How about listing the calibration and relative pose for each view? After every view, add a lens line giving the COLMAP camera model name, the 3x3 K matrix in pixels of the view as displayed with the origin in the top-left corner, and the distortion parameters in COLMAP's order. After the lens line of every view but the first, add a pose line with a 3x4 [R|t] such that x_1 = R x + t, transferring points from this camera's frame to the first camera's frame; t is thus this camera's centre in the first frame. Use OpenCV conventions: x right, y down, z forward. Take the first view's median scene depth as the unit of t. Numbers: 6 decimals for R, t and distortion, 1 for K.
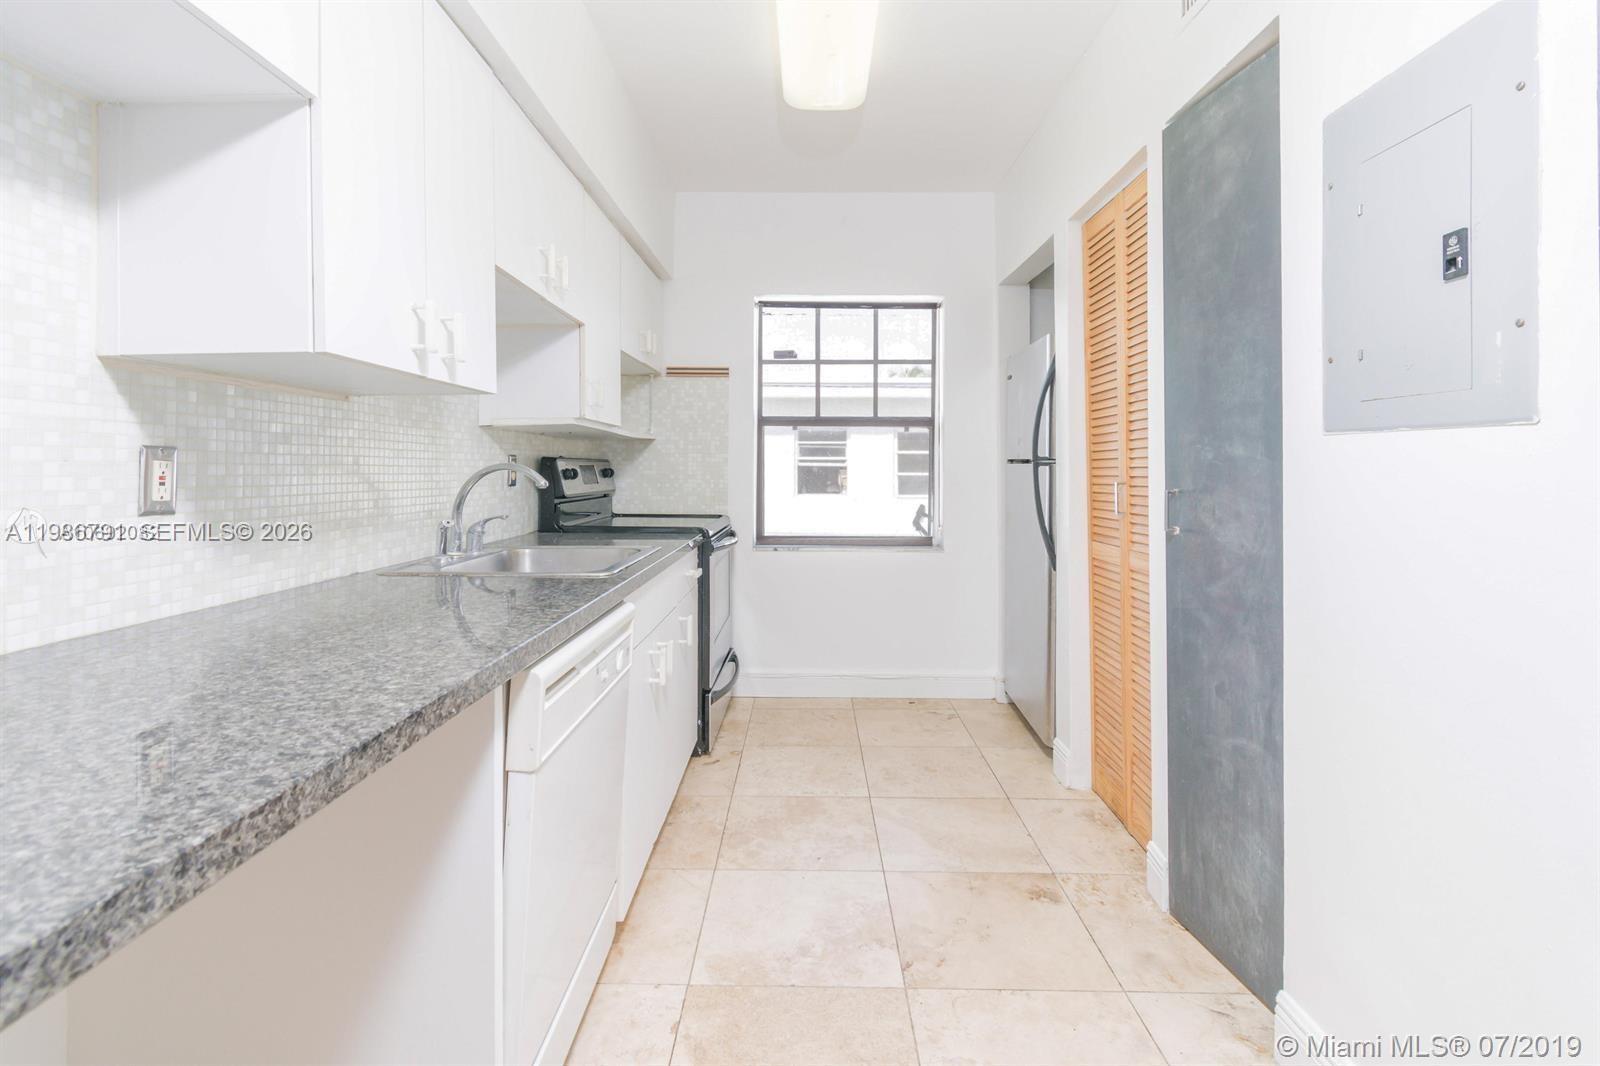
lens RADIAL K [[748.5, 0, 768.2], [0, 748.5, 475.7], [0, 0, 1]] dist [-0.001218, -0.000293]
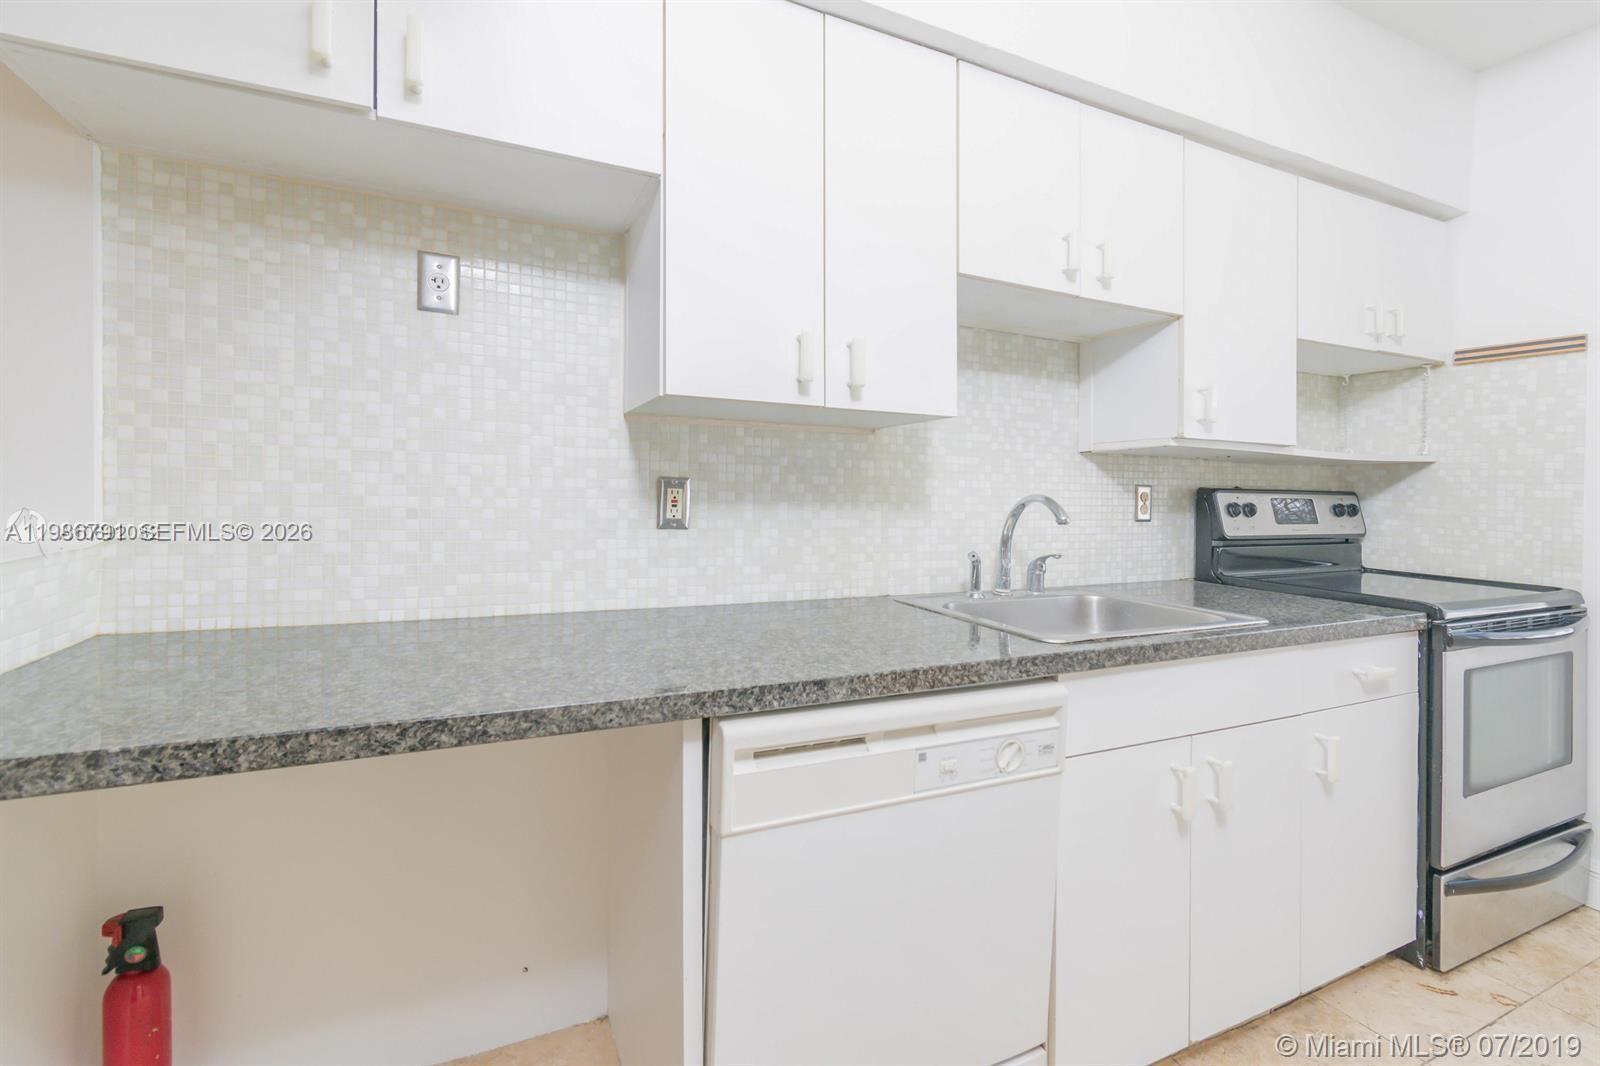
lens RADIAL K [[716.4, 0, 799.5], [0, 716.4, 499.7], [0, 0, 1]] dist [-0.003469, -0.000292]
pose [[0.472976, 0.017540, -0.880901, 0.417569], [-0.026015, 0.999644, 0.005936, -0.013101], [0.880691, 0.020109, 0.473264, 0.593012]]
